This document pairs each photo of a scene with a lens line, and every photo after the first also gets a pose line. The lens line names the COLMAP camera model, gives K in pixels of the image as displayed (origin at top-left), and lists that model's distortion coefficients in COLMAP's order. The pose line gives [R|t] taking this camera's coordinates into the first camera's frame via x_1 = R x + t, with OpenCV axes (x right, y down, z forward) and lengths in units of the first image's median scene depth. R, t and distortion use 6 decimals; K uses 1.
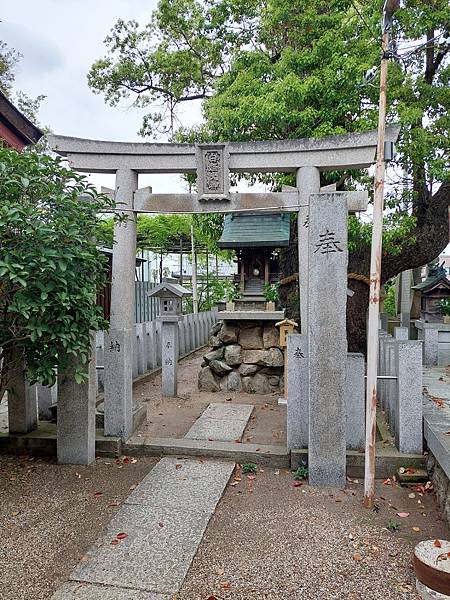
lens RADIAL K [[435.1, 0, 236.4], [0, 435.1, 302.9], [0, 0, 1]] dist [0.083916, -0.077204]
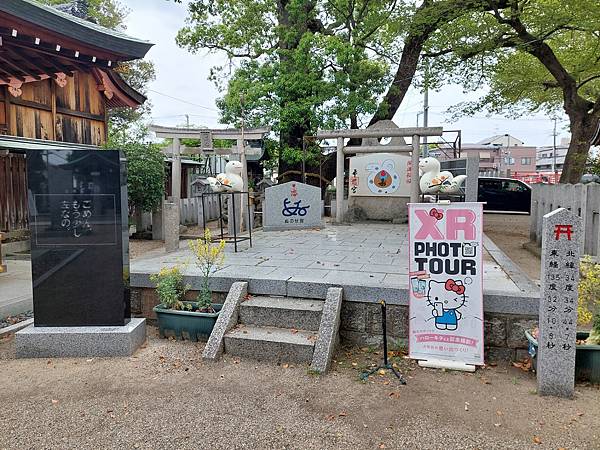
lens RADIAL K [[435.1, 0, 300.5], [0, 435.1, 212.9], [0, 0, 1]] dist [0.083916, -0.077204]
pose [[0.996635, 0.011096, -0.081215, 0.236216], [-0.007424, 0.998942, 0.045380, 0.008562], [0.081633, -0.044625, 0.995663, -0.528895]]
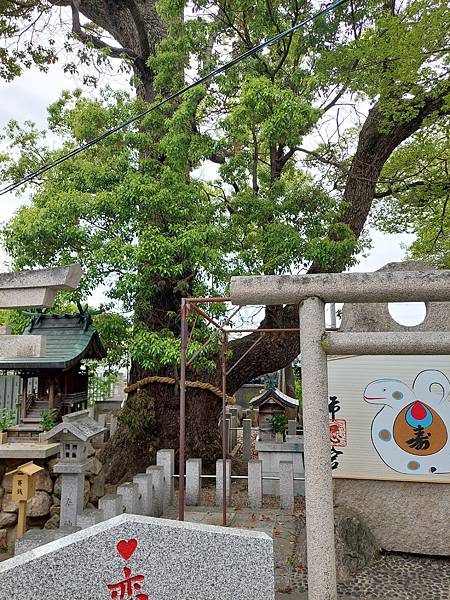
lens RADIAL K [[435.1, 0, 236.4], [0, 435.1, 302.9], [0, 0, 1]] dist [0.083916, -0.077204]
pose [[0.998374, 0.005131, 0.056772, 0.191279], [0.004156, 0.986741, -0.162252, -0.052832], [-0.056851, 0.162224, 0.985115, 0.033085]]
